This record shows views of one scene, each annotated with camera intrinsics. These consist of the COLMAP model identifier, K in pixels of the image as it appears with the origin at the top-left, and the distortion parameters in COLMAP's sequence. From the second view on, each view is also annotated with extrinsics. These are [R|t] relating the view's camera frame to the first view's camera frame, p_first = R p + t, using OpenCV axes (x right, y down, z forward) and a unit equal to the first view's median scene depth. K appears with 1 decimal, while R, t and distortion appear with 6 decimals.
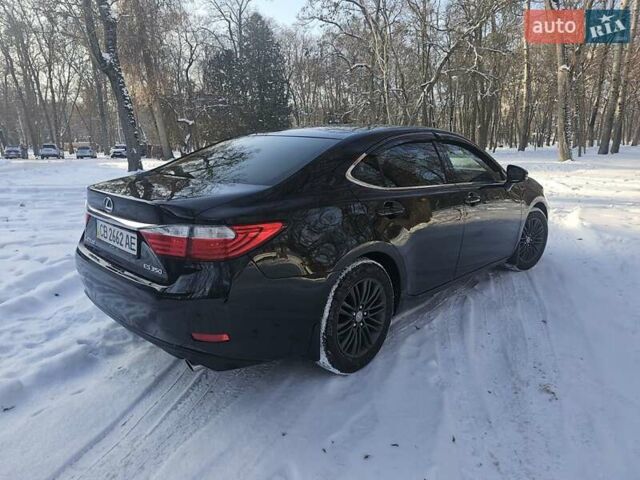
lens RADIAL K [[438.2, 0, 318.6], [0, 438.2, 250.2], [0, 0, 1]] dist [0.049448, -0.046258]
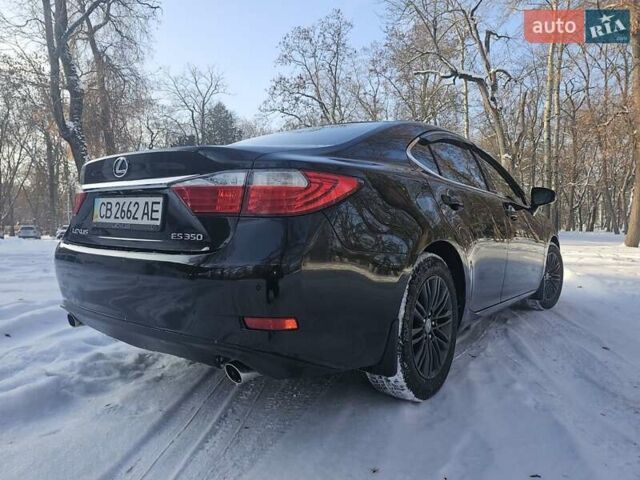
lens RADIAL K [[438.2, 0, 318.6], [0, 438.2, 250.2], [0, 0, 1]] dist [0.049448, -0.046258]
pose [[0.993662, 0.002110, 0.112393, -0.187028], [0.020961, 0.978812, -0.203685, 0.169184], [-0.110441, 0.204750, 0.972564, 0.209375]]
